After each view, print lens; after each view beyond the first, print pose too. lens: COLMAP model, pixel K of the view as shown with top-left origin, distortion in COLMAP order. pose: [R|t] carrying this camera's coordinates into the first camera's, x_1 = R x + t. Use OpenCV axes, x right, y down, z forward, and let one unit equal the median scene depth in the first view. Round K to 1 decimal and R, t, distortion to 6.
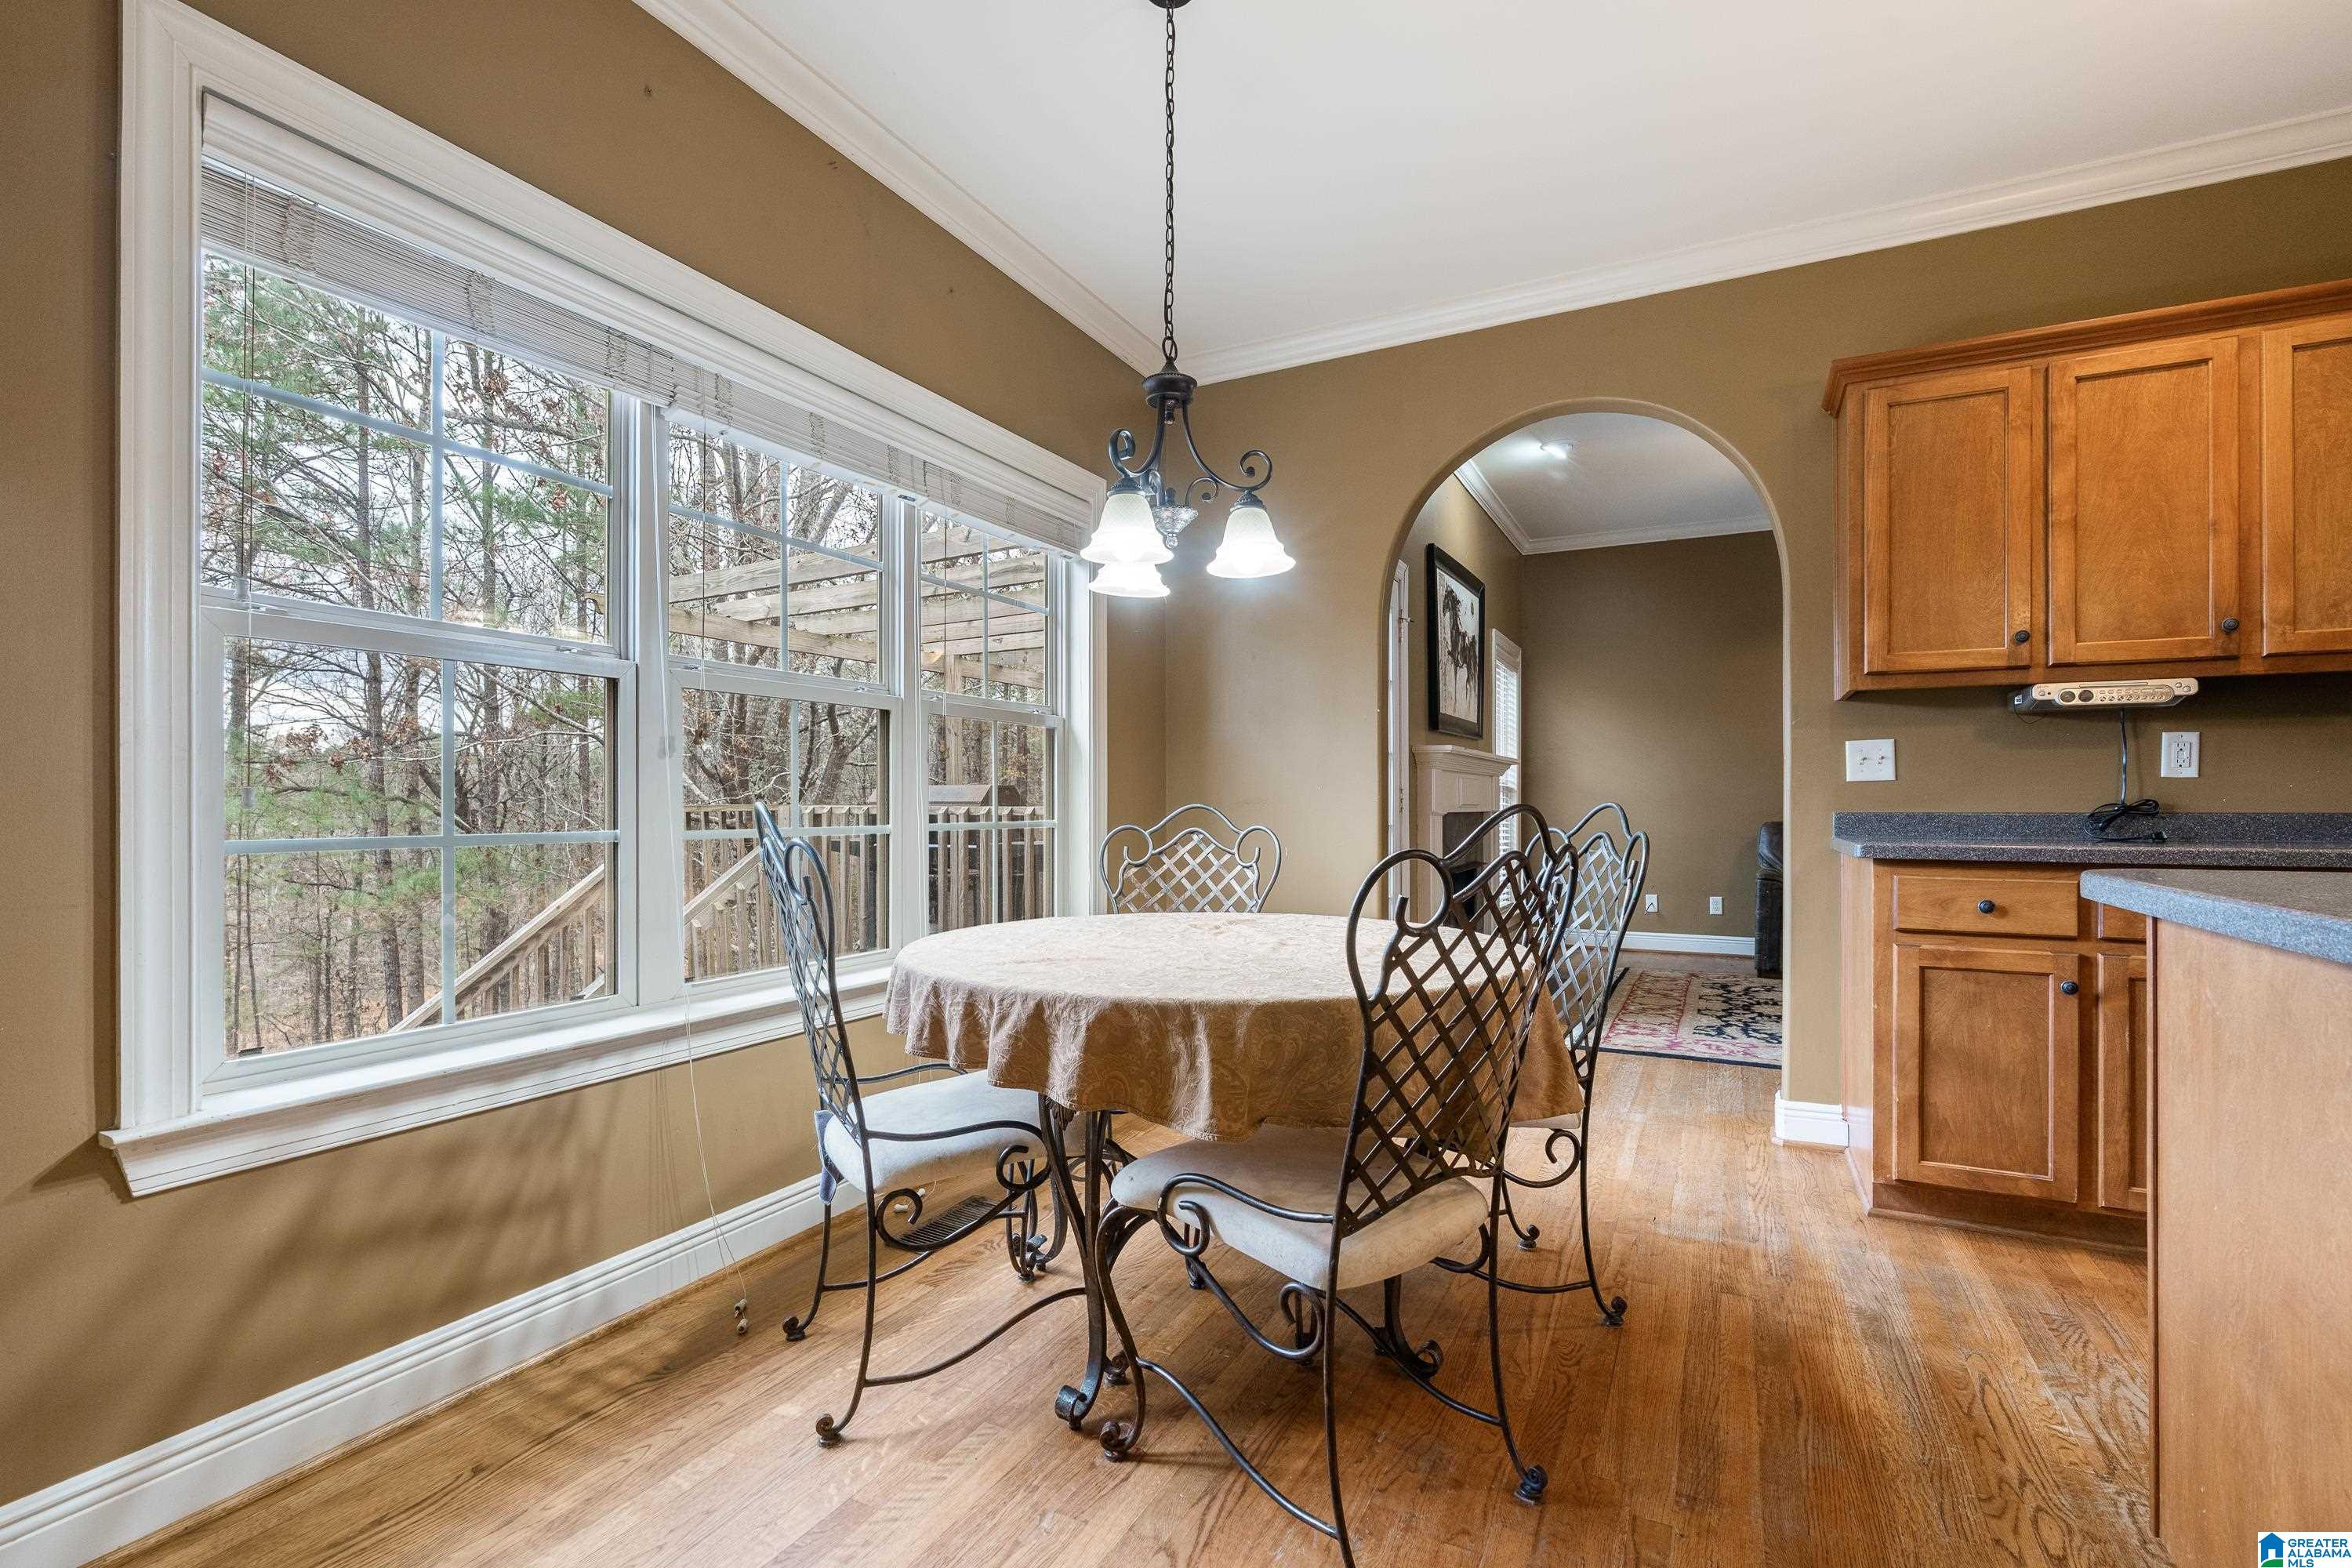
lens RADIAL K [[1065.1, 0, 1177.3], [0, 1065.1, 801.9], [0, 0, 1]] dist [-0.004300, 0.000433]
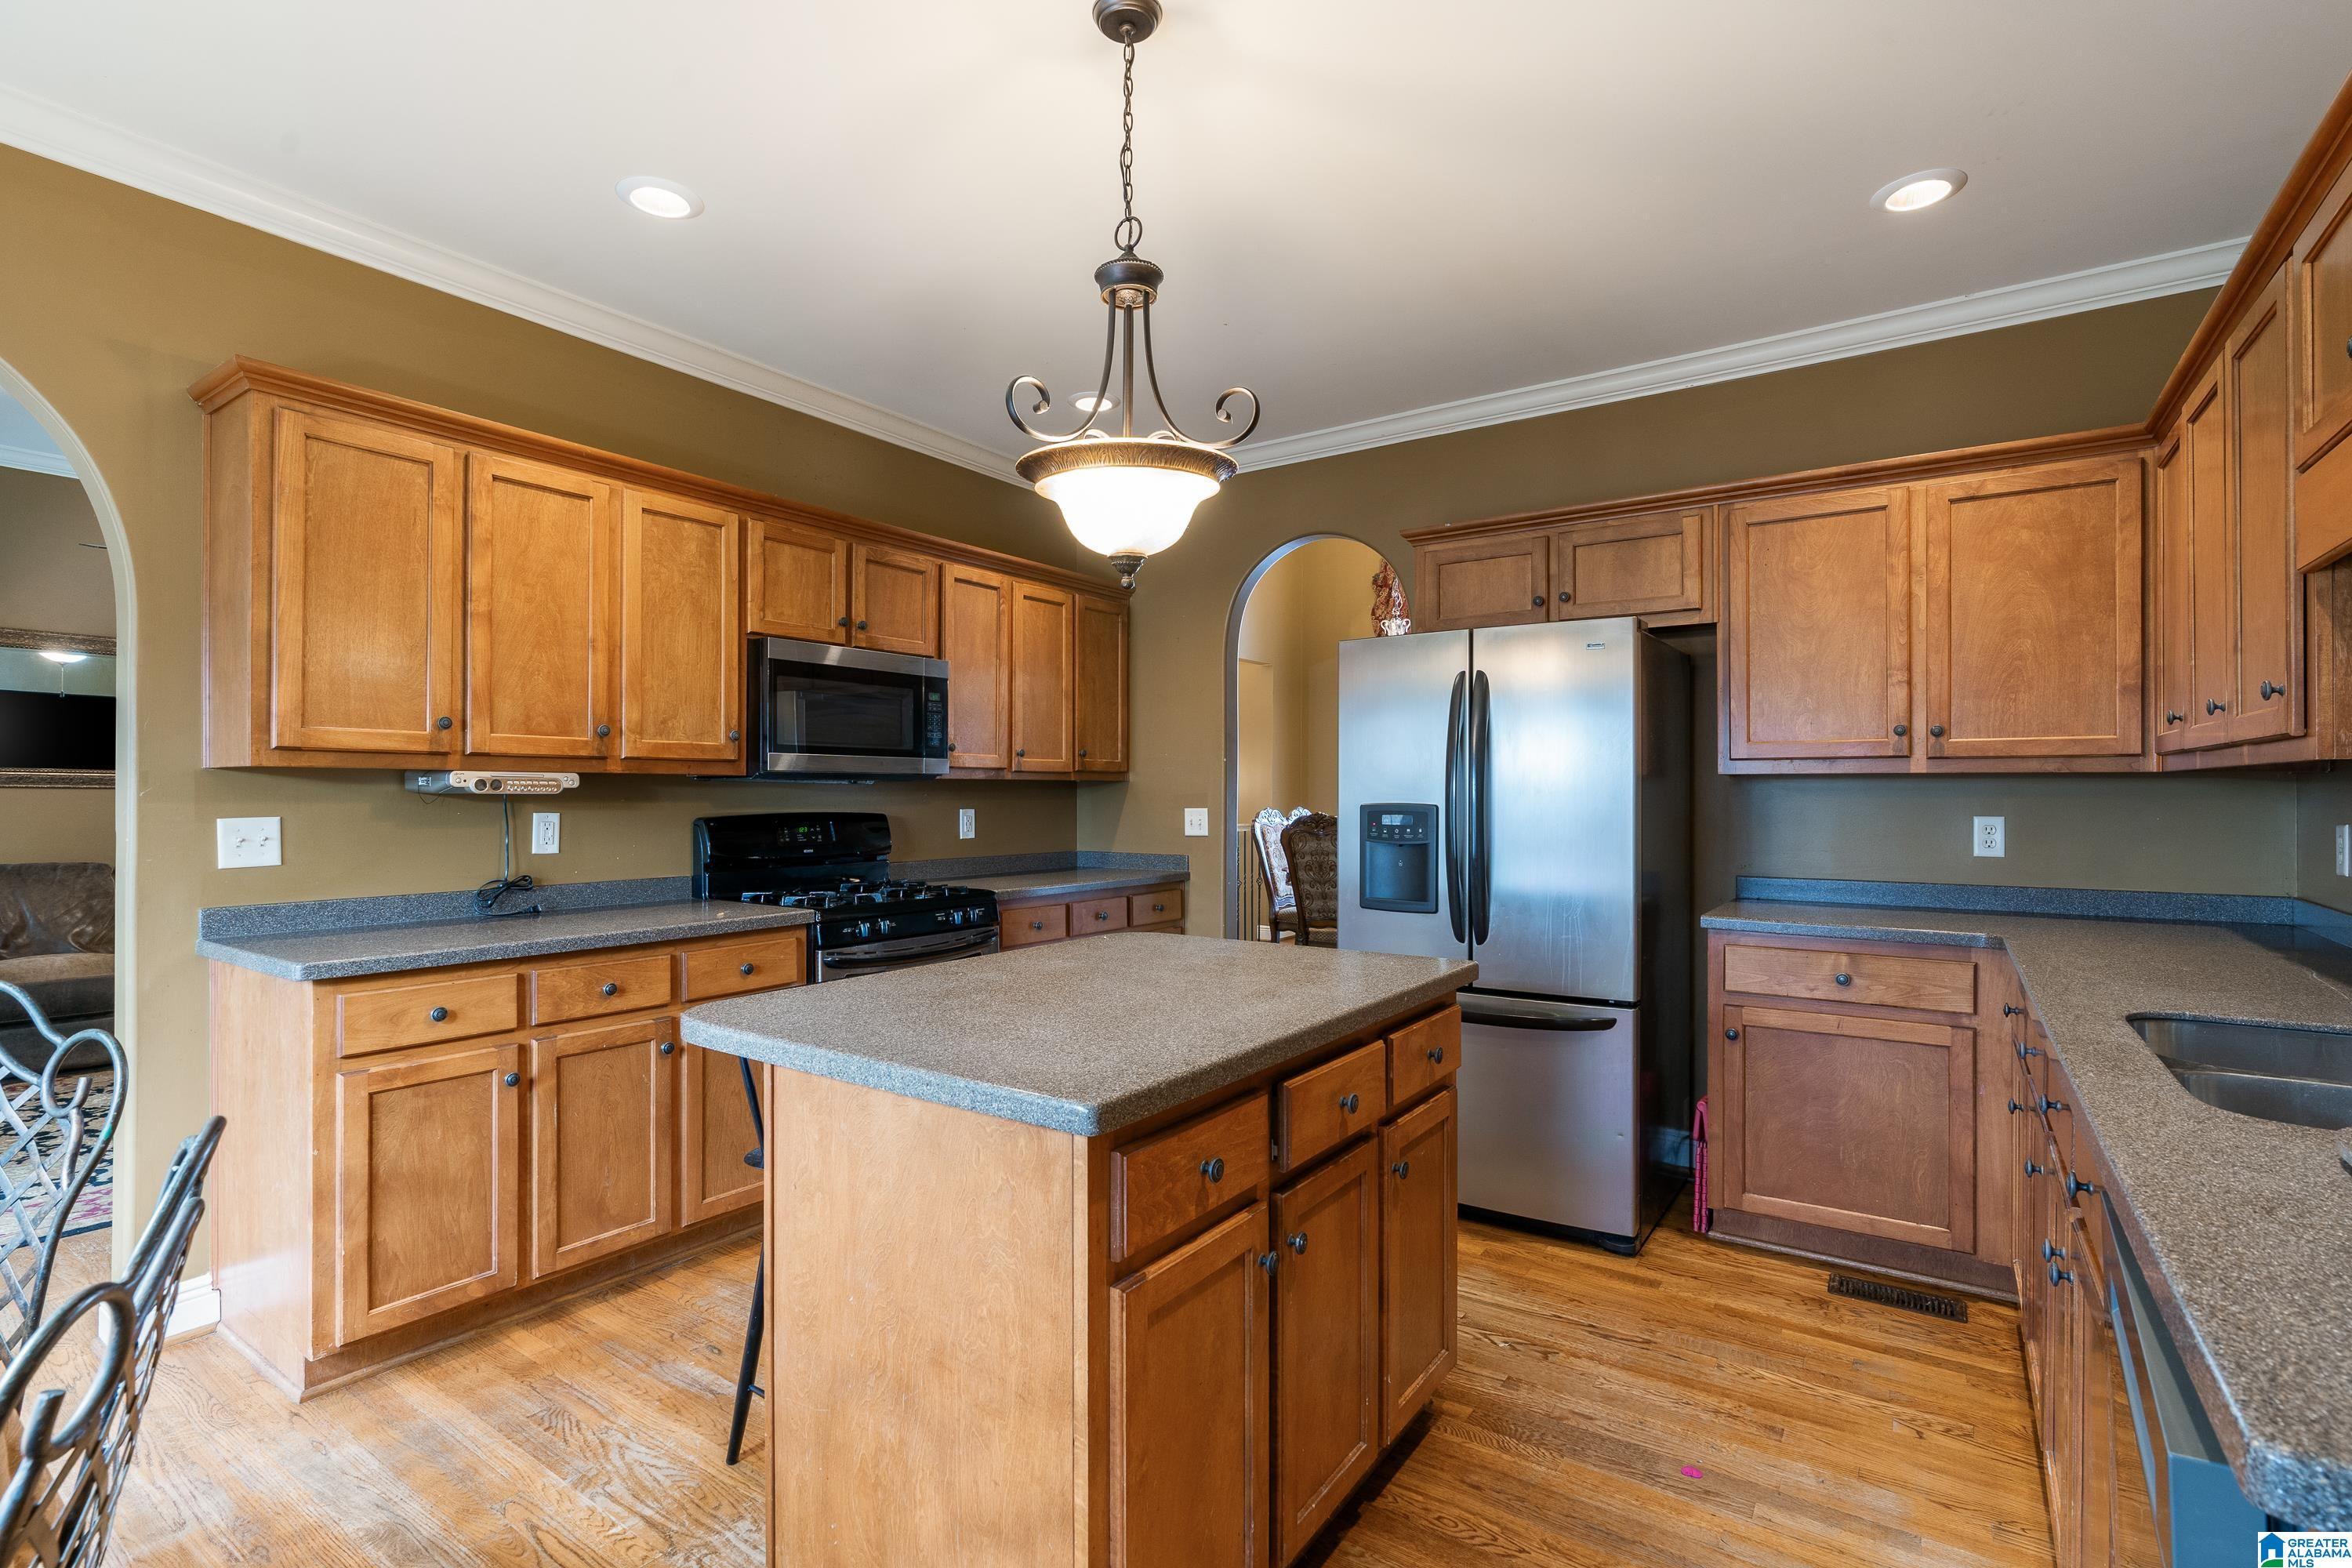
lens RADIAL K [[1096.9, 0, 1173.1], [0, 1096.9, 793.2], [0, 0, 1]] dist [-0.000159, 0.001046]
pose [[0.134376, -0.000999, 0.990930, -0.122510], [-0.007976, 0.999966, 0.002090, -0.104964], [-0.990898, -0.008185, 0.134364, 0.213066]]
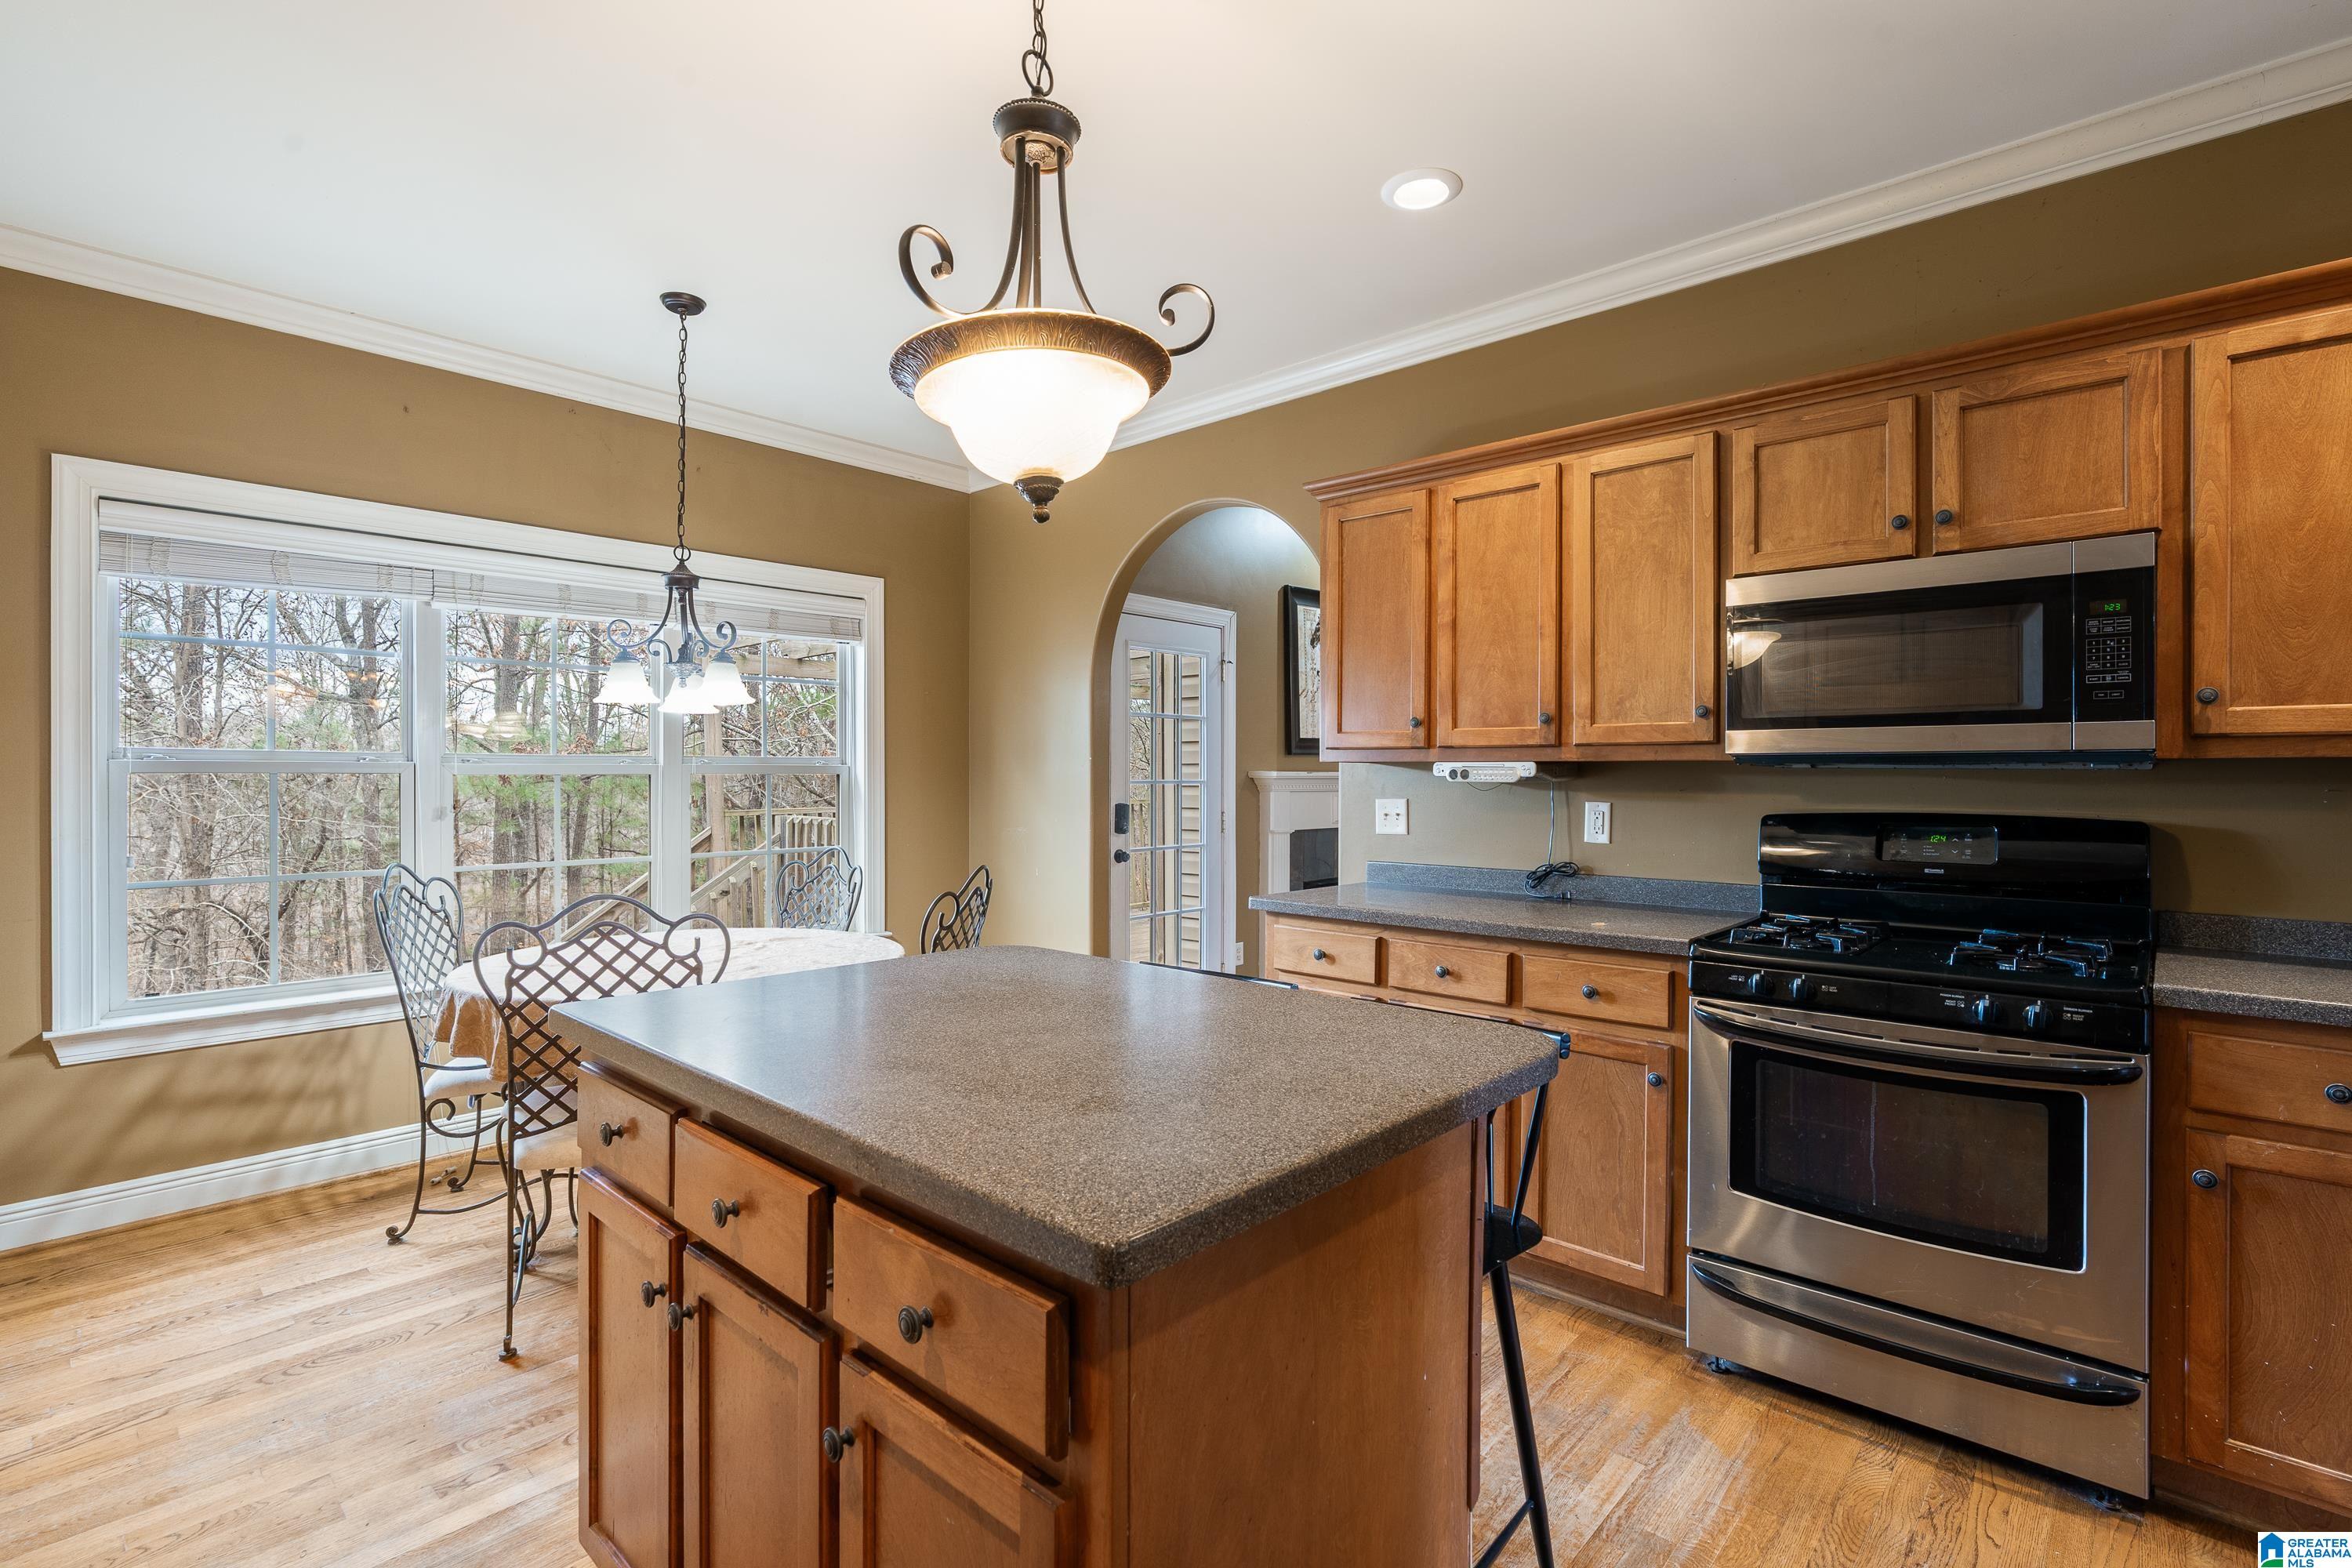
lens RADIAL K [[1088.9, 0, 1185.2], [0, 1088.9, 777.0], [0, 0, 1]] dist [-0.004376, 0.001290]
pose [[0.964235, 0.003916, -0.265020, 0.924901], [-0.002319, 0.999977, 0.006340, -0.109267], [0.265038, -0.005499, 0.964222, -0.234744]]
